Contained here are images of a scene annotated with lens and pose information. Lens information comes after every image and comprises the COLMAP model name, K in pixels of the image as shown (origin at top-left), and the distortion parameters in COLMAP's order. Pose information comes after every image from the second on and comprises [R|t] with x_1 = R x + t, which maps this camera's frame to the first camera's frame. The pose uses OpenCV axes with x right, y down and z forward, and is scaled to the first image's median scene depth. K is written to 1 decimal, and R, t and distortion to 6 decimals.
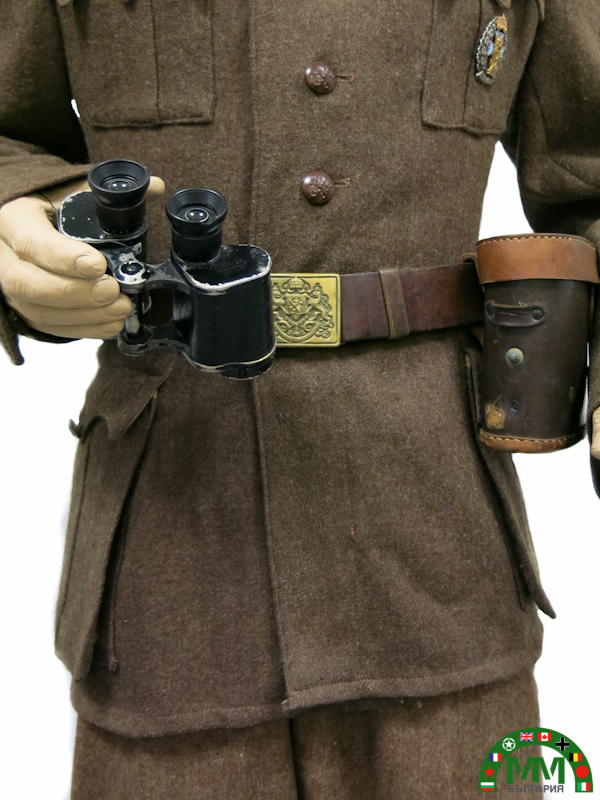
lens RADIAL K [[659.4, 0, 314.3], [0, 659.4, 400.8], [0, 0, 1]] dist [-0.026684, 0.004618]
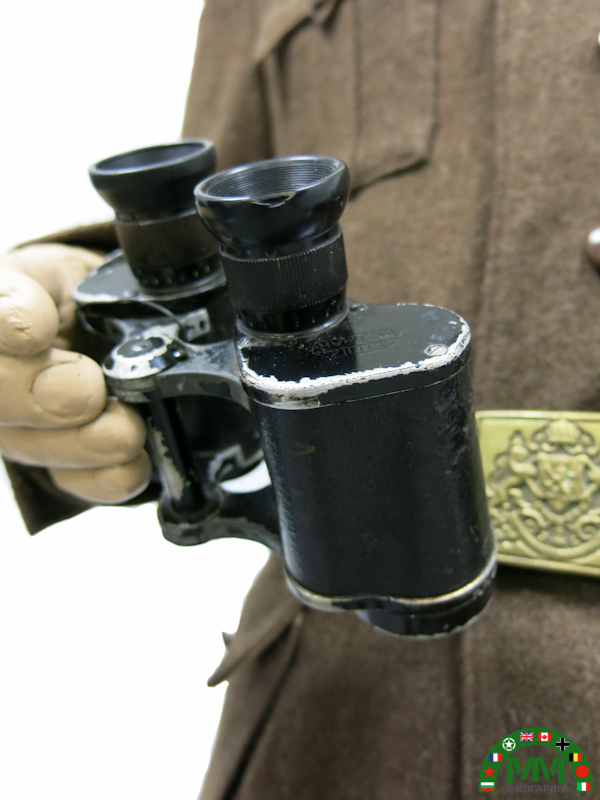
lens RADIAL K [[659.4, 0, 314.3], [0, 659.4, 400.8], [0, 0, 1]] dist [-0.026684, 0.004618]
pose [[0.903596, 0.032881, -0.427122, 0.011436], [-0.151779, 0.956945, -0.247427, -0.057531], [0.400597, 0.288402, 0.869682, 0.513409]]
